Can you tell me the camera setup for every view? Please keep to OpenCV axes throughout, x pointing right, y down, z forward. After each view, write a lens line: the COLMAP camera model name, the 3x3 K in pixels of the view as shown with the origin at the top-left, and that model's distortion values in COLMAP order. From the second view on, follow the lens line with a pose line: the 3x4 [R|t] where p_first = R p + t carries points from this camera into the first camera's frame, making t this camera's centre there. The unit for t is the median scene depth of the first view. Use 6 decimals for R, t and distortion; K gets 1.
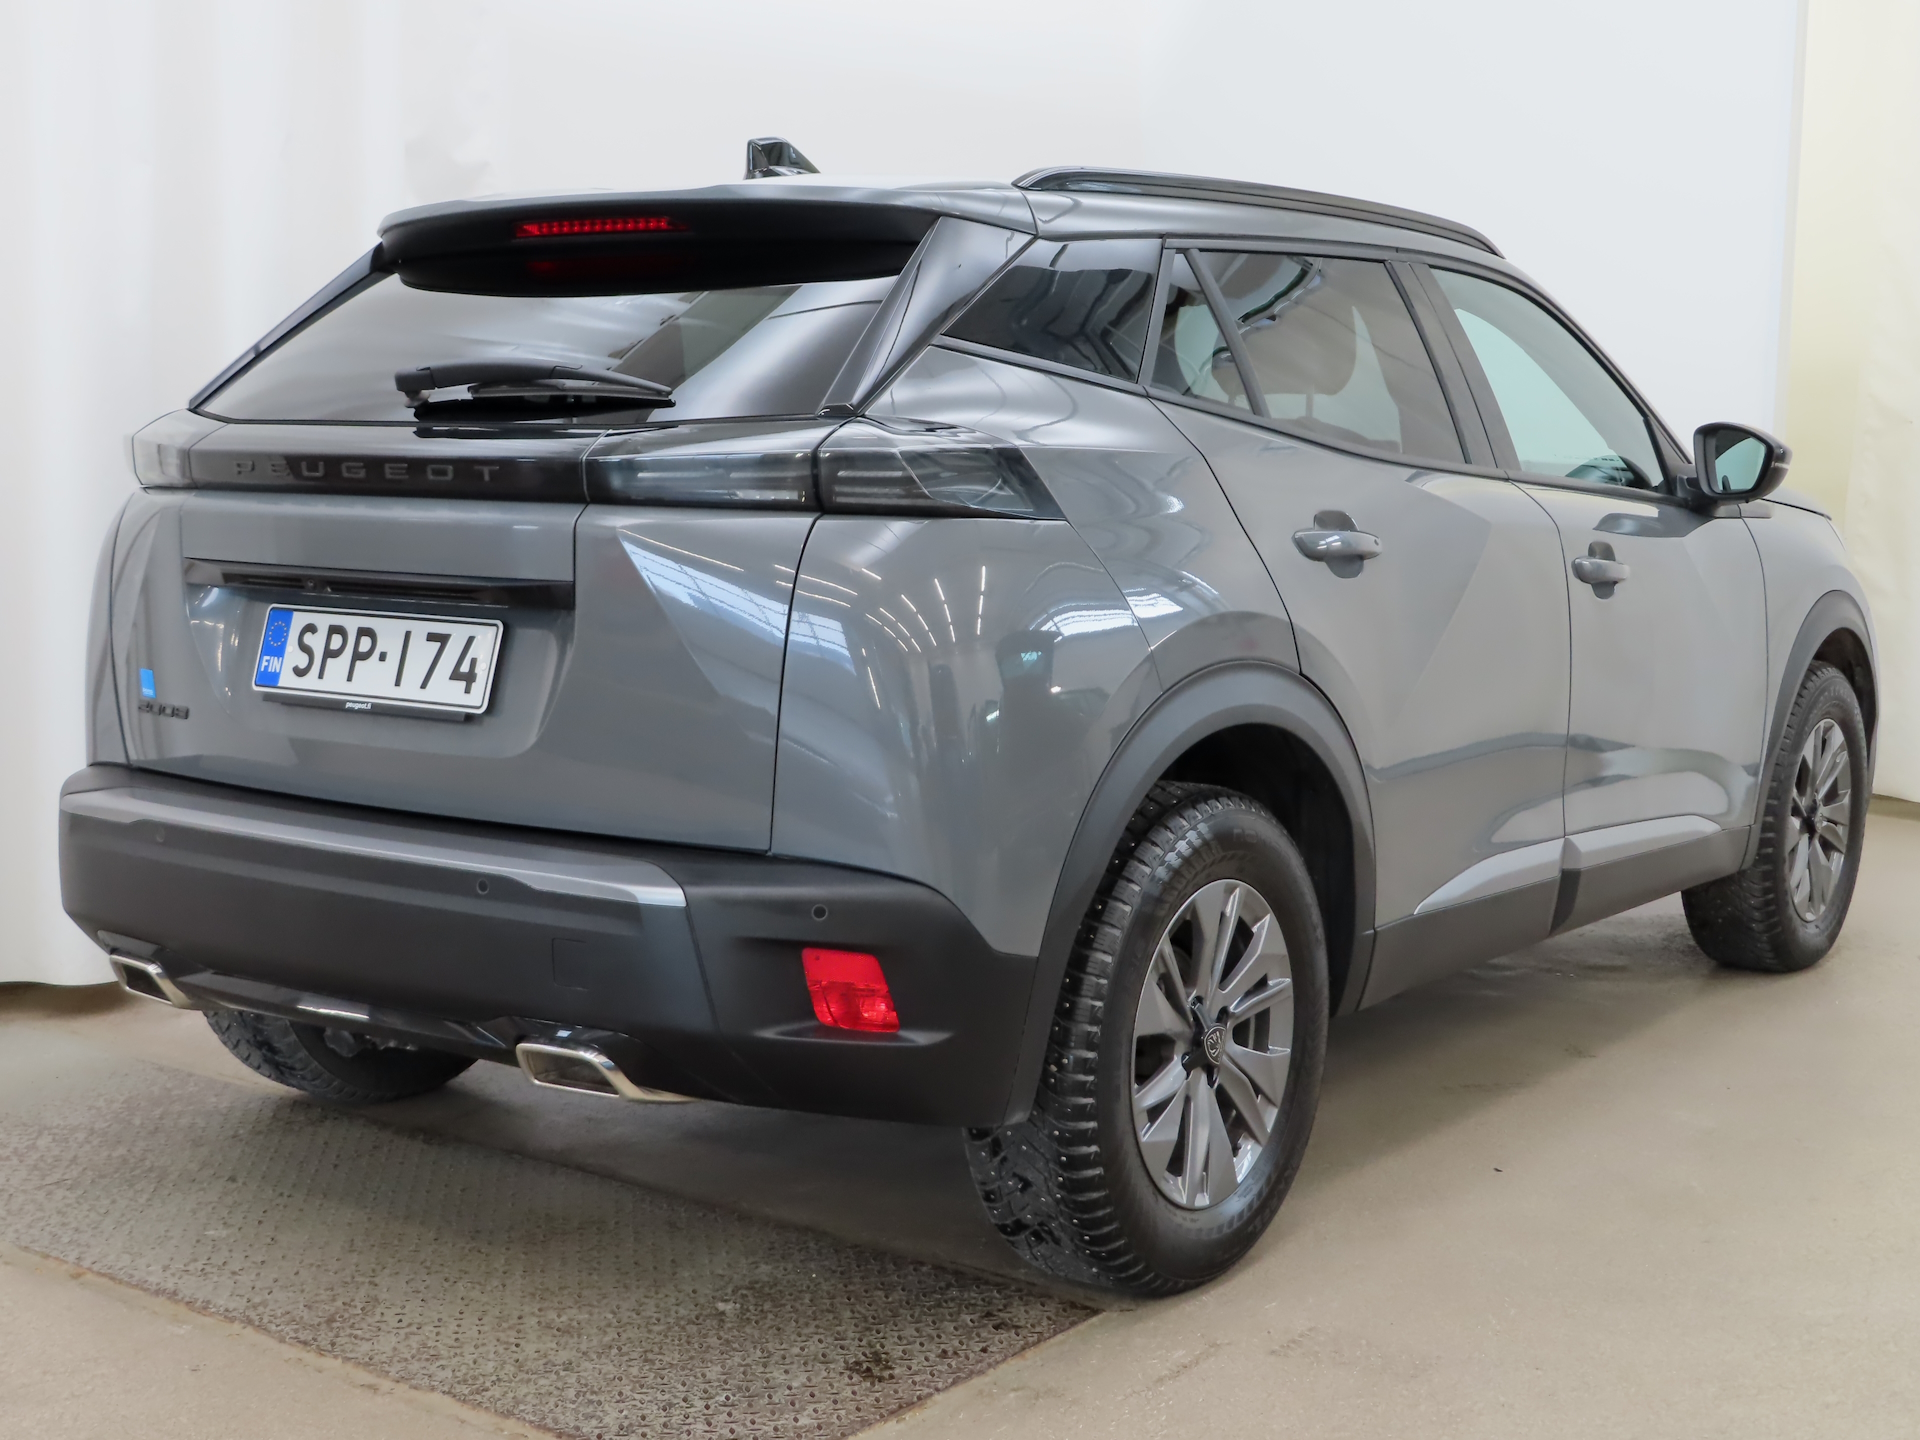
lens RADIAL K [[736.0, 0, 959.7], [0, 736.0, 726.5], [0, 0, 1]] dist [-0.009535, 0.000023]
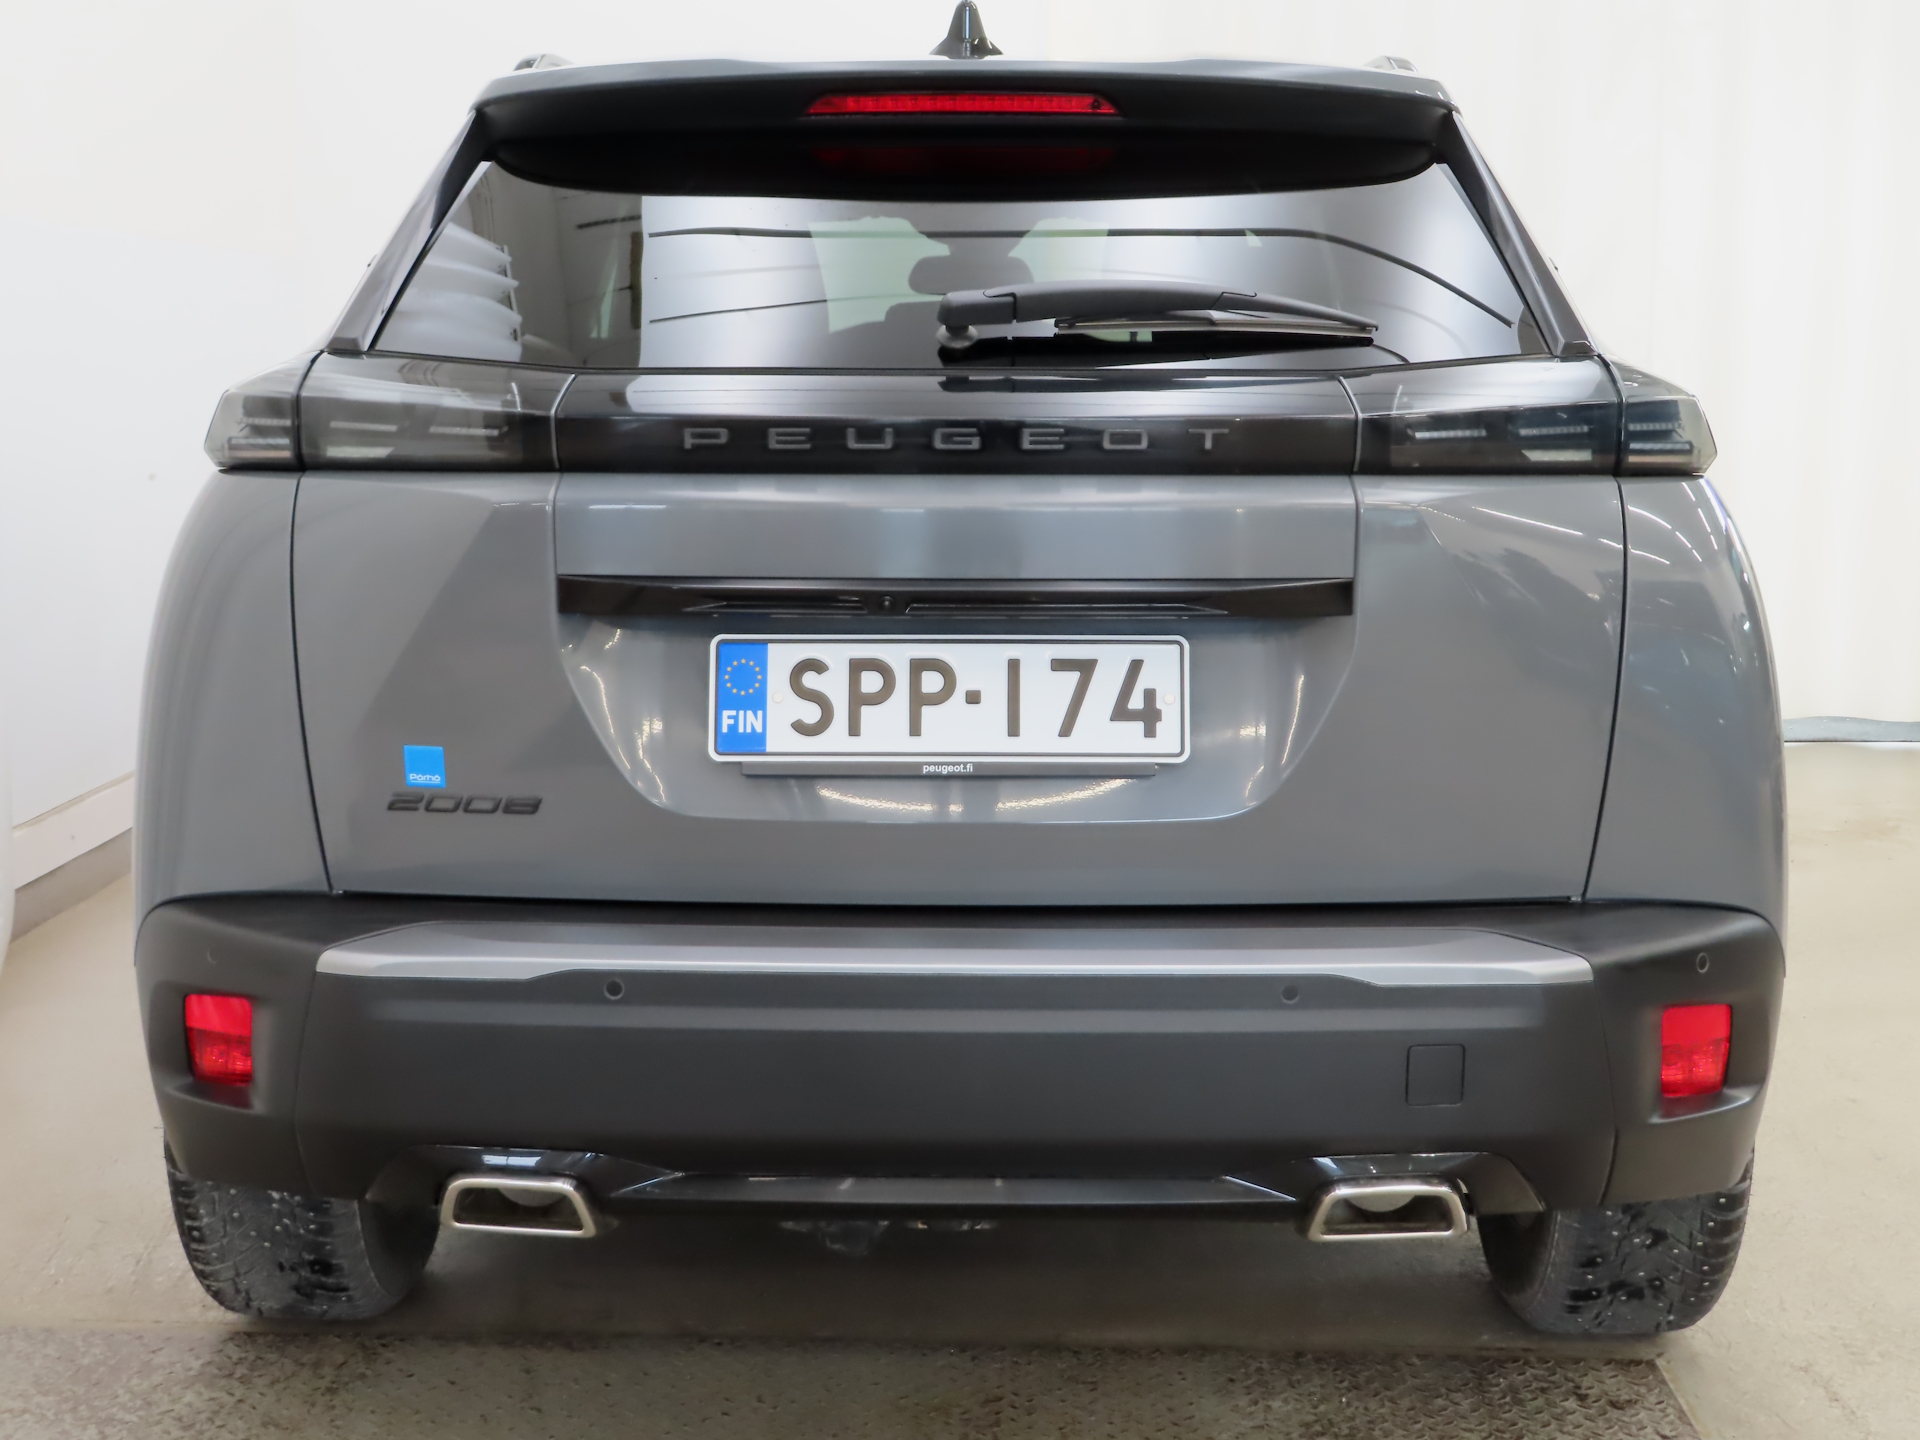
lens RADIAL K [[851.5, 0, 960.0], [0, 851.5, 720.0], [0, 0, 1]] dist [-0.000112, -0.000053]
pose [[0.979551, -0.090654, 0.179615, -0.951440], [0.088651, 0.995878, 0.019164, -0.090369], [-0.180612, -0.002849, 0.983550, 0.177873]]
